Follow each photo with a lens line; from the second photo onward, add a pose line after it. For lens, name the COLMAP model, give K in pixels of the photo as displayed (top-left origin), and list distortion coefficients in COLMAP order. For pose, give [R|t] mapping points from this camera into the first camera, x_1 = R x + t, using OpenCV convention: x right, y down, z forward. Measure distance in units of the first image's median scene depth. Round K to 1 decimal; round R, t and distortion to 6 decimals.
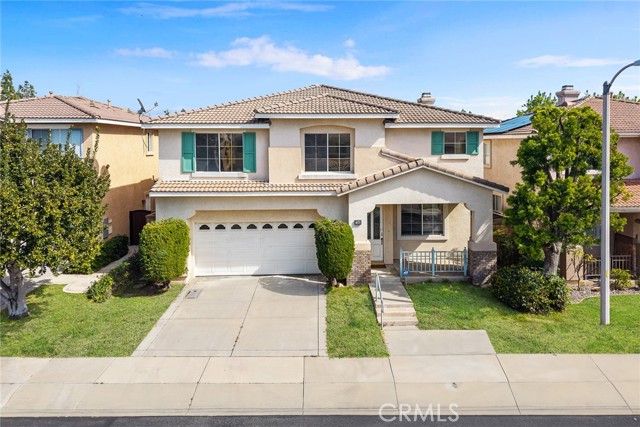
lens RADIAL K [[435.4, 0, 320.0], [0, 435.4, 213.5], [0, 0, 1]] dist [0.003115, 0.000554]
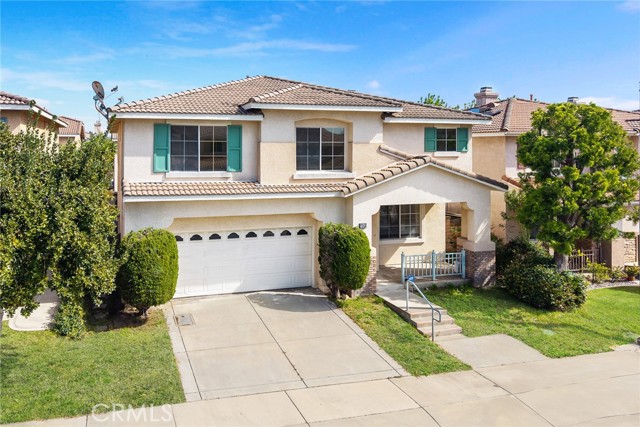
lens RADIAL K [[478.4, 0, 319.3], [0, 478.4, 205.9], [0, 0, 1]] dist [-0.001480, -0.003088]
pose [[0.971952, -0.024592, 0.233889, -0.222927], [0.032021, 0.999094, -0.028019, 0.004034], [-0.232988, 0.034723, 0.971859, 0.053536]]
